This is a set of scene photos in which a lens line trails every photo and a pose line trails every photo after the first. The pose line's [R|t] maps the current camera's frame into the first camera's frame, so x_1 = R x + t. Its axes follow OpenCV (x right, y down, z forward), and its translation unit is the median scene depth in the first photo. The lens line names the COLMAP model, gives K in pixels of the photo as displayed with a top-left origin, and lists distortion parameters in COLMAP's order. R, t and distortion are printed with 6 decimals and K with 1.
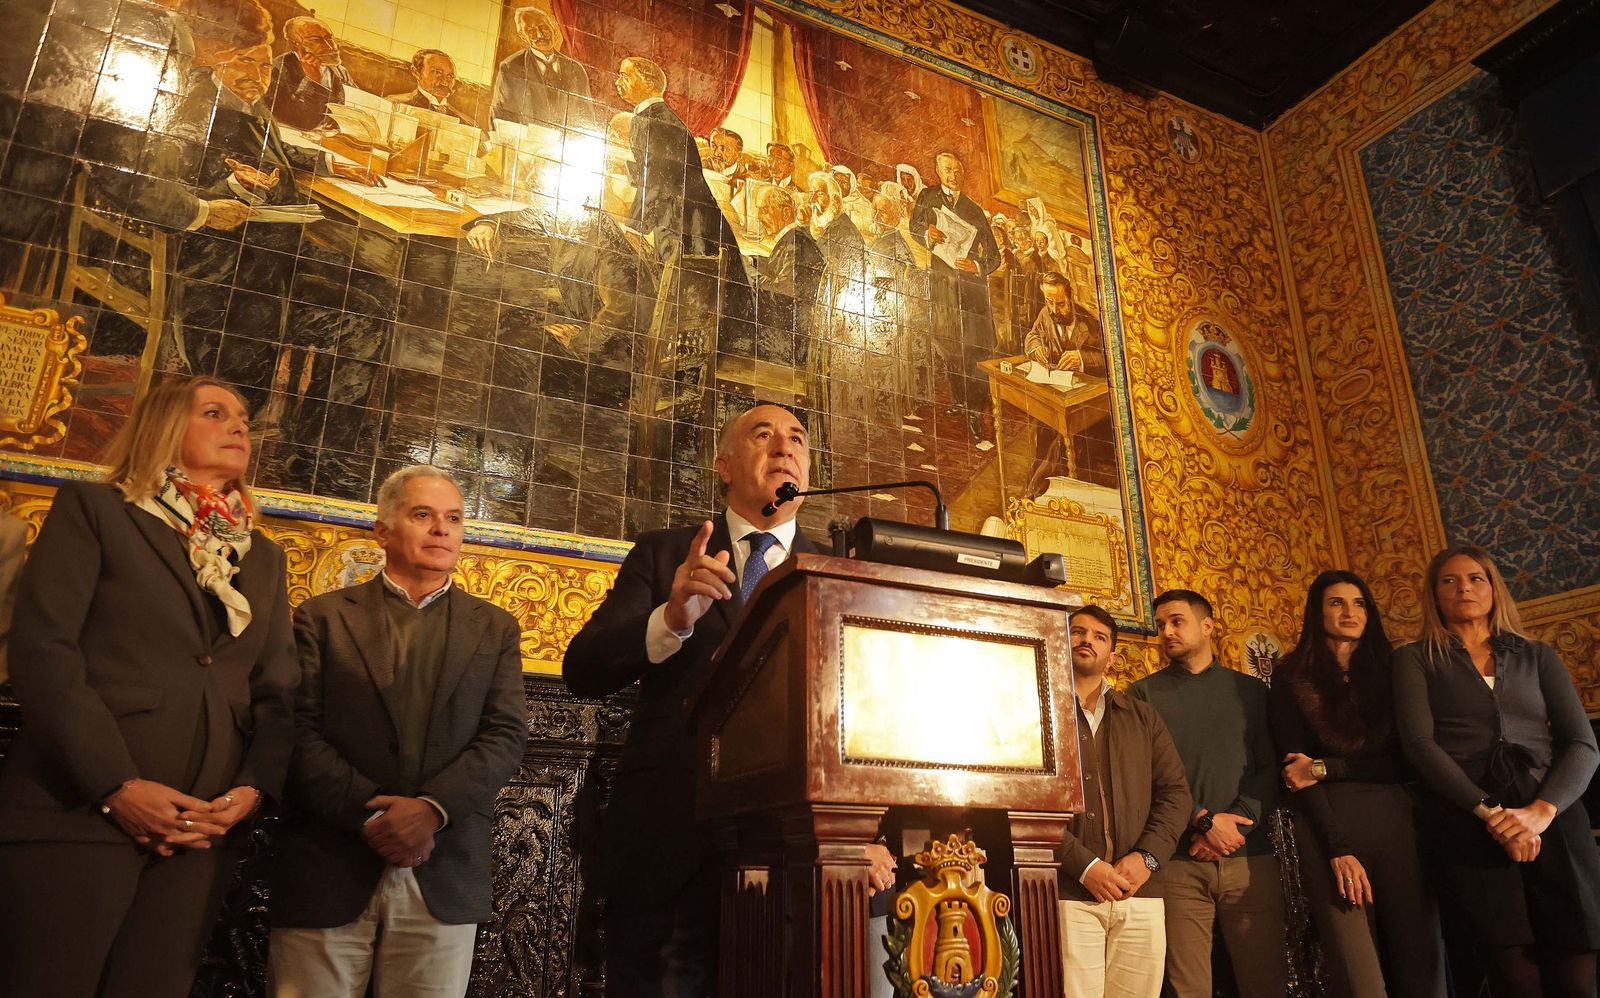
lens RADIAL K [[1061.7, 0, 809.3], [0, 1061.7, 515.6], [0, 0, 1]] dist [-0.032631, 0.023177]
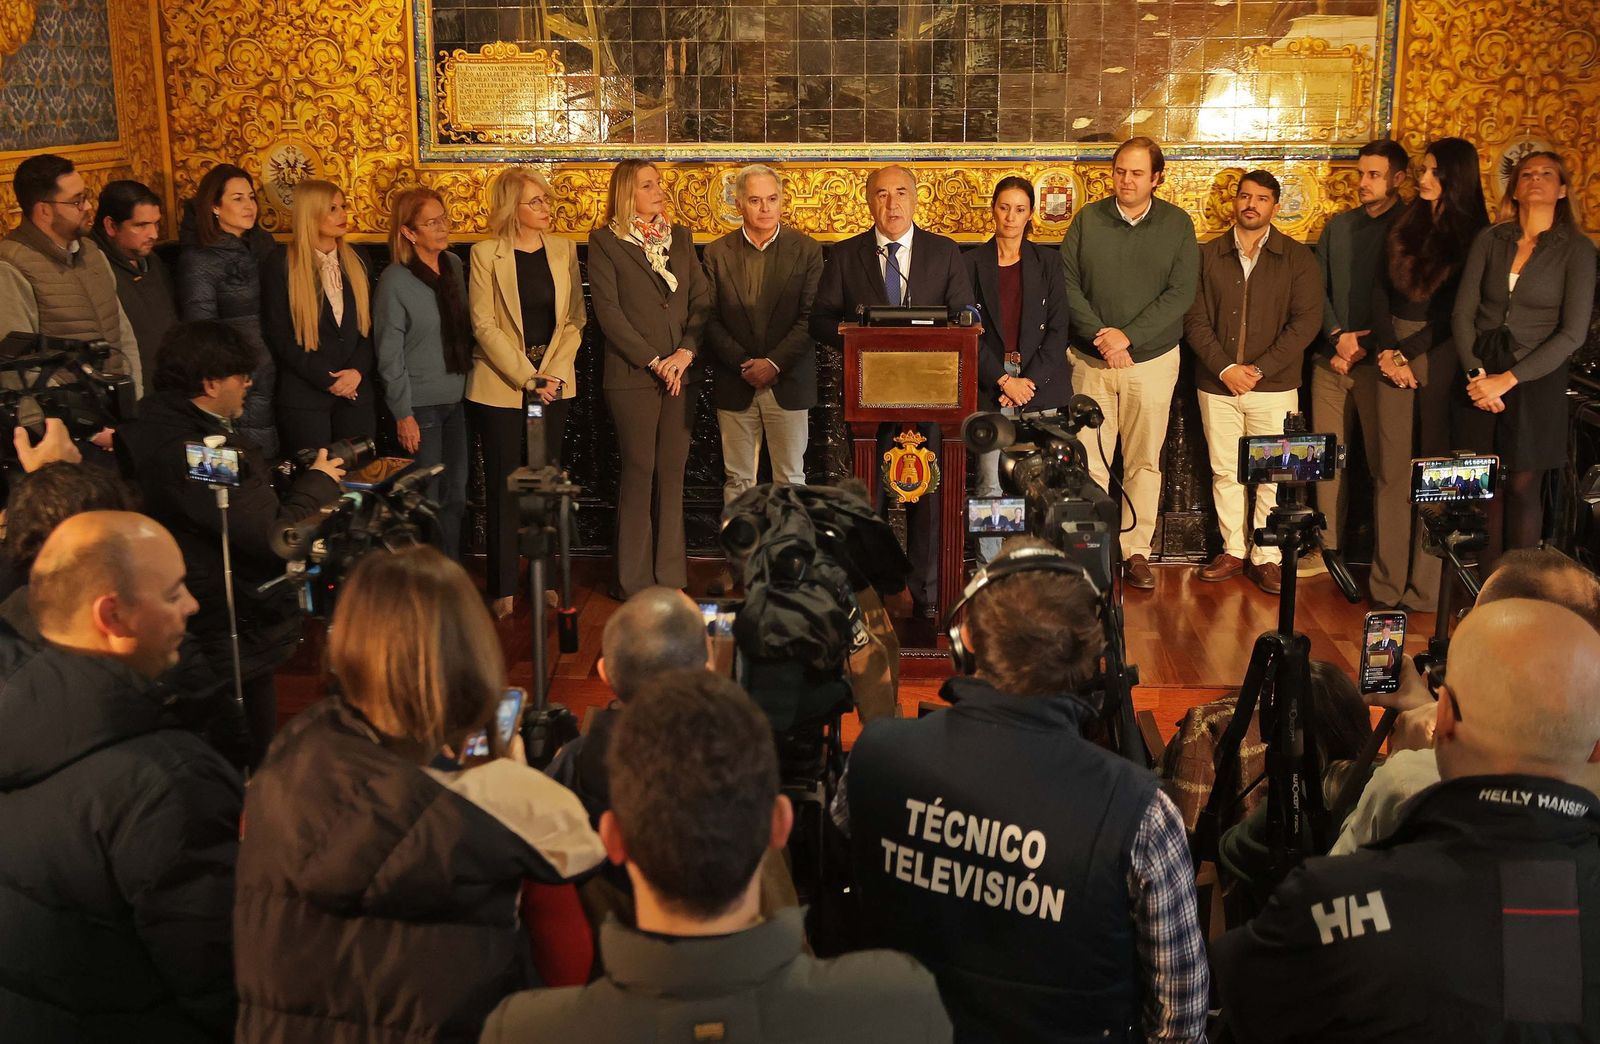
lens RADIAL K [[1770.9, 0, 780.8], [0, 1770.9, 505.6], [0, 0, 1]] dist [0.004720, -0.016551]
pose [[0.872473, 0.114394, -0.475084, 0.769337], [0.171490, 0.838703, 0.516883, -0.725149], [0.457583, -0.532438, 0.712129, -0.911051]]
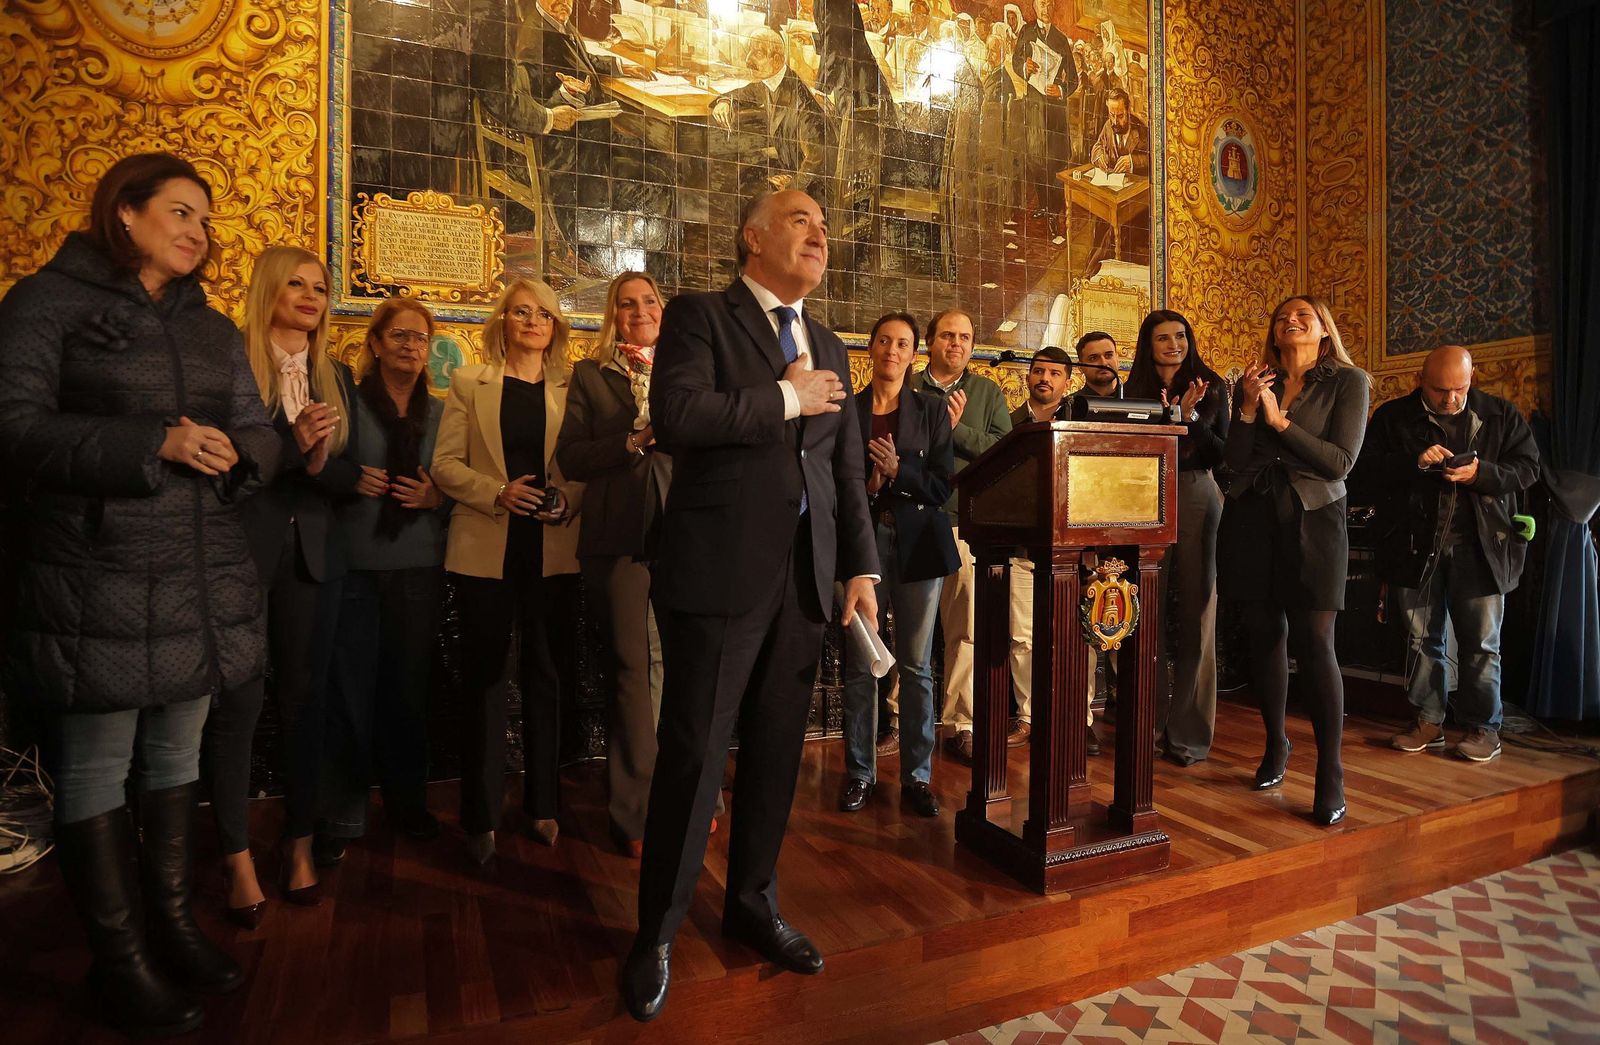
lens RADIAL K [[847.3, 0, 727.0], [0, 847.3, 520.9], [0, 0, 1]] dist [-0.055476, 0.019408]
pose [[0.995947, 0.001877, -0.089926, -0.182991], [0.031135, 0.930781, 0.364249, -0.147383], [0.084385, -0.365573, 0.926950, -0.204966]]
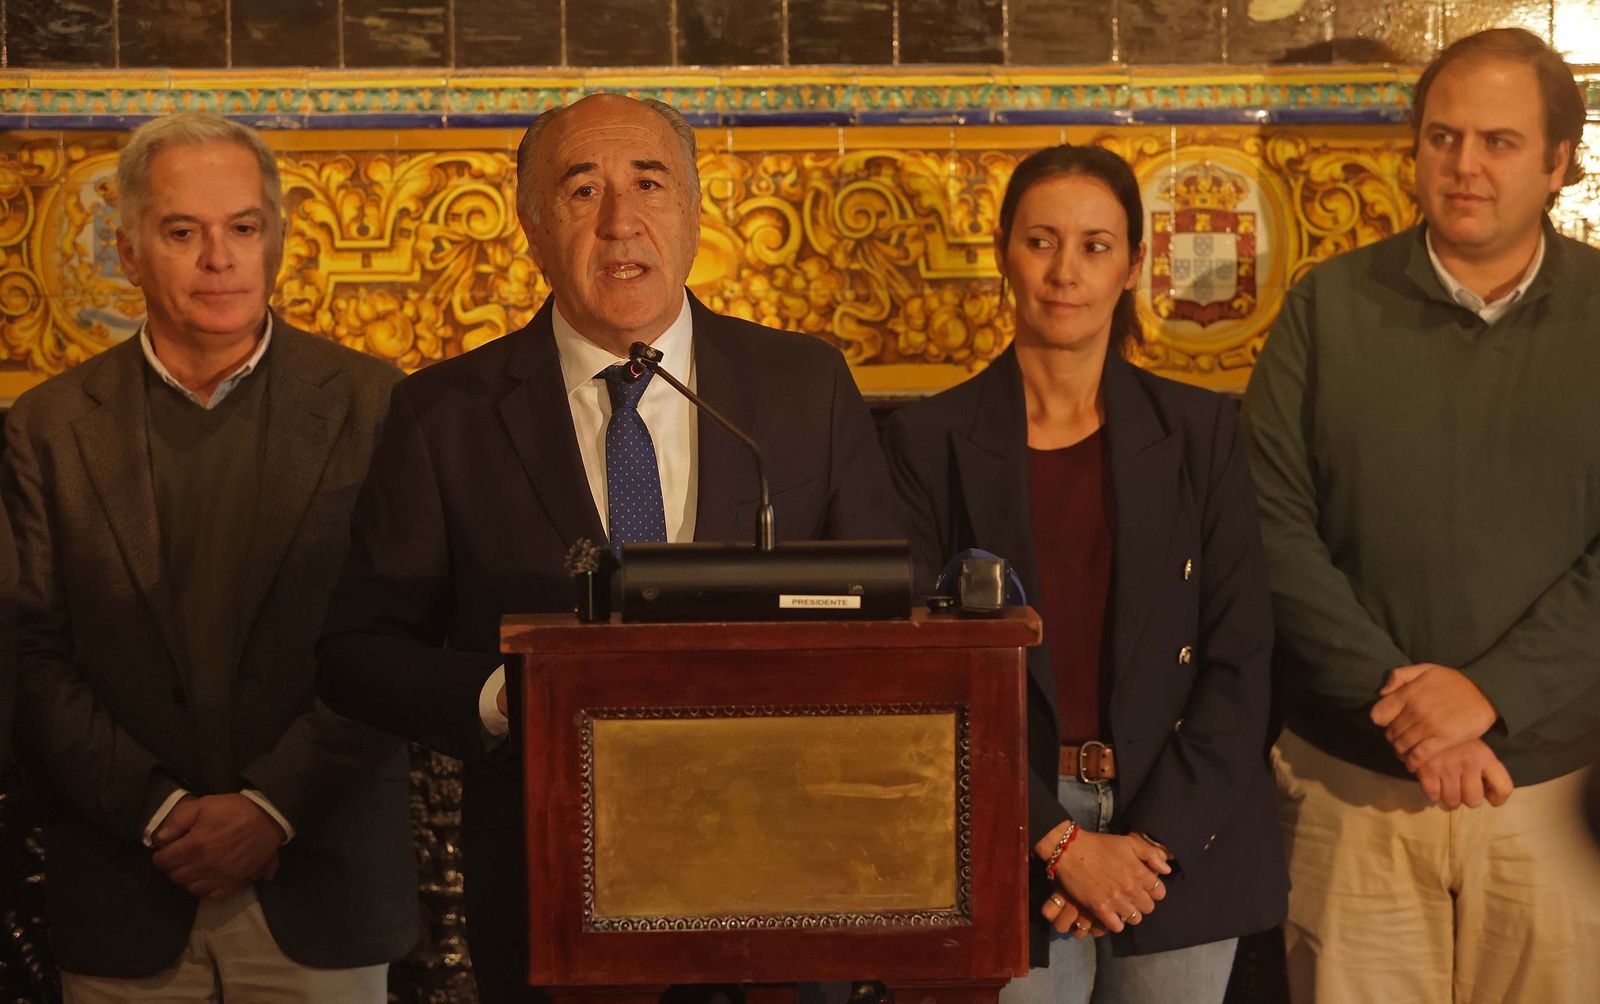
lens RADIAL K [[4426.4, 0, 707.6], [0, 4426.4, 474.2], [0, 0, 1]] dist [0.082014, 0.008587]
pose [[0.914445, 0.019372, -0.404247, 0.491774], [0.144695, 0.917183, 0.371267, -0.426089], [0.377961, -0.397996, 0.835910, -0.488502]]
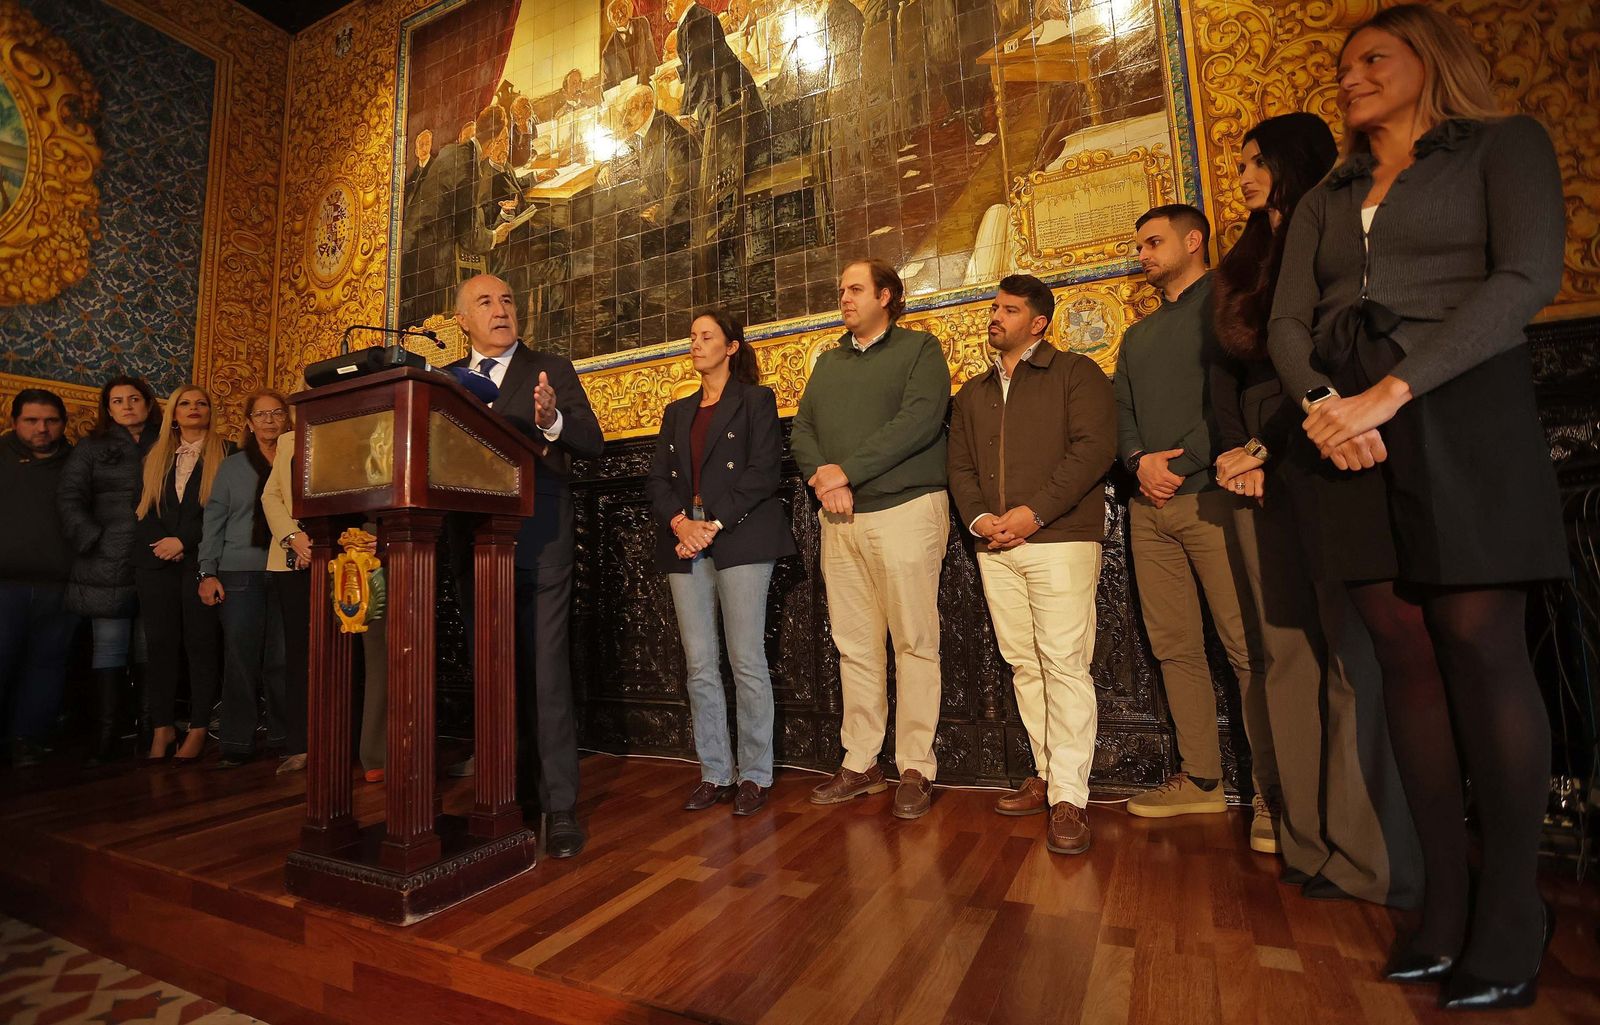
lens RADIAL K [[780.9, 0, 788.7], [0, 780.9, 491.7], [0, 0, 1]] dist [-0.056228, 0.017190]
pose [[0.610339, -0.105267, -0.785115, 0.656838], [0.302037, 0.947181, 0.107803, 0.133425], [0.732298, -0.302930, 0.609896, 0.313212]]
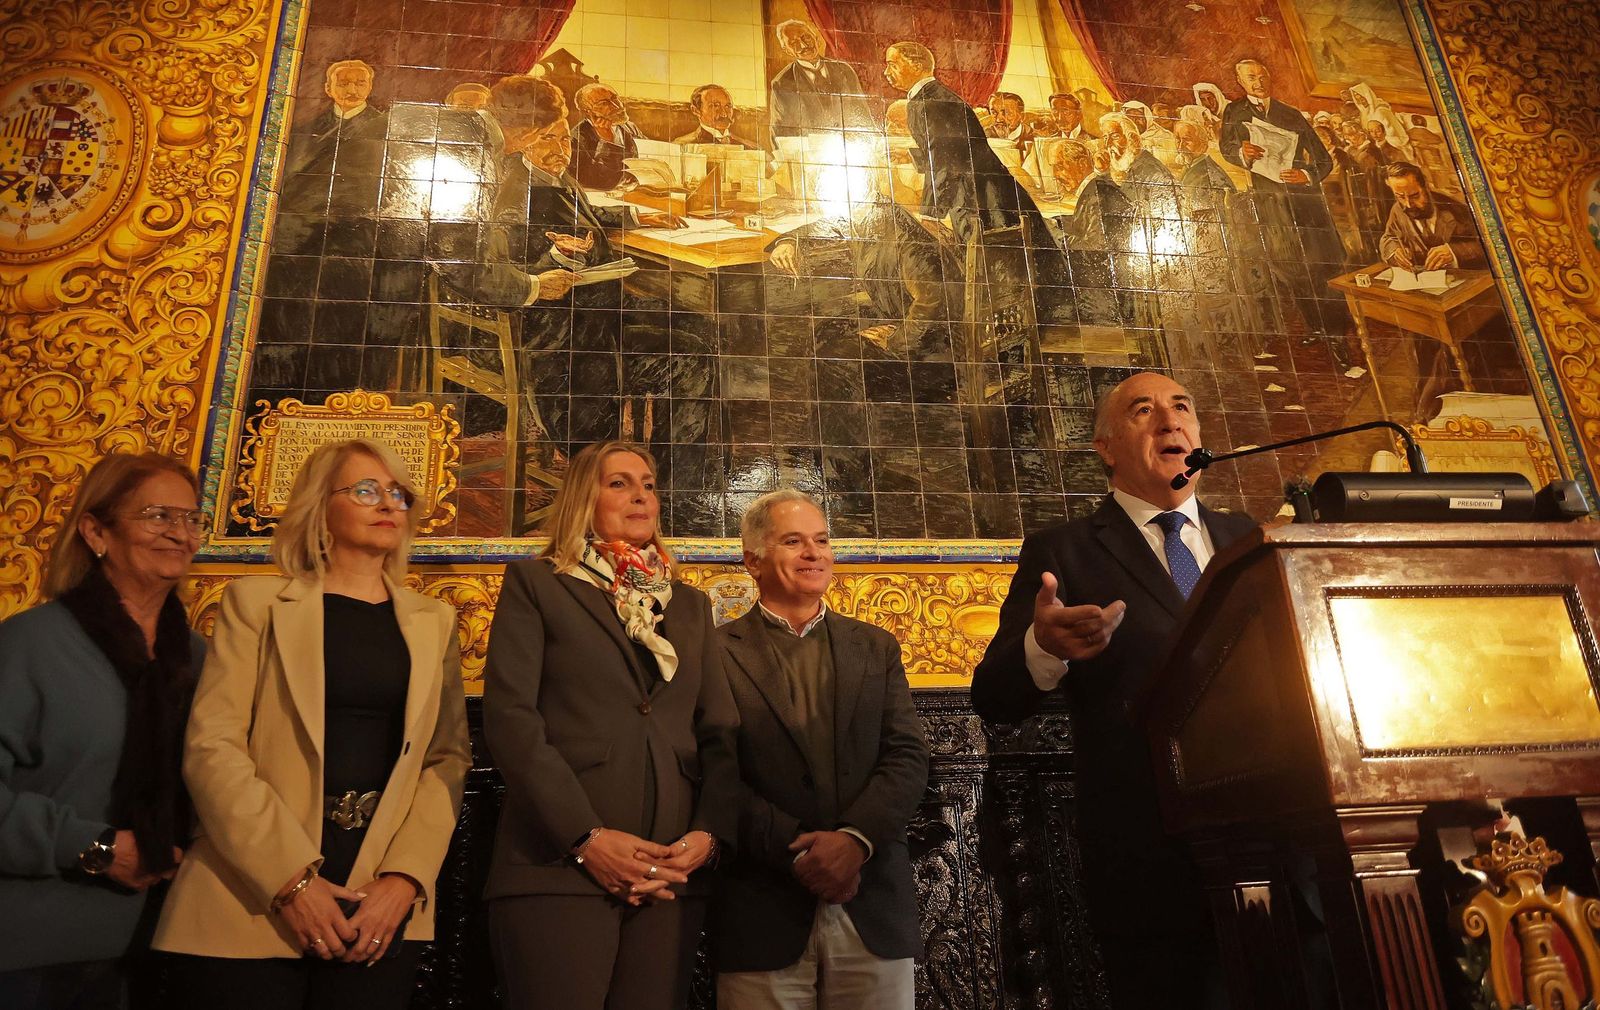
lens RADIAL K [[1104.4, 0, 795.1], [0, 1104.4, 472.7], [0, 0, 1]] dist [-0.031300, 0.023383]
pose [[0.952207, -0.156534, -0.262295, -0.054343], [0.148424, 0.987629, -0.050584, -0.007681], [0.266968, 0.009235, 0.963661, 0.005289]]
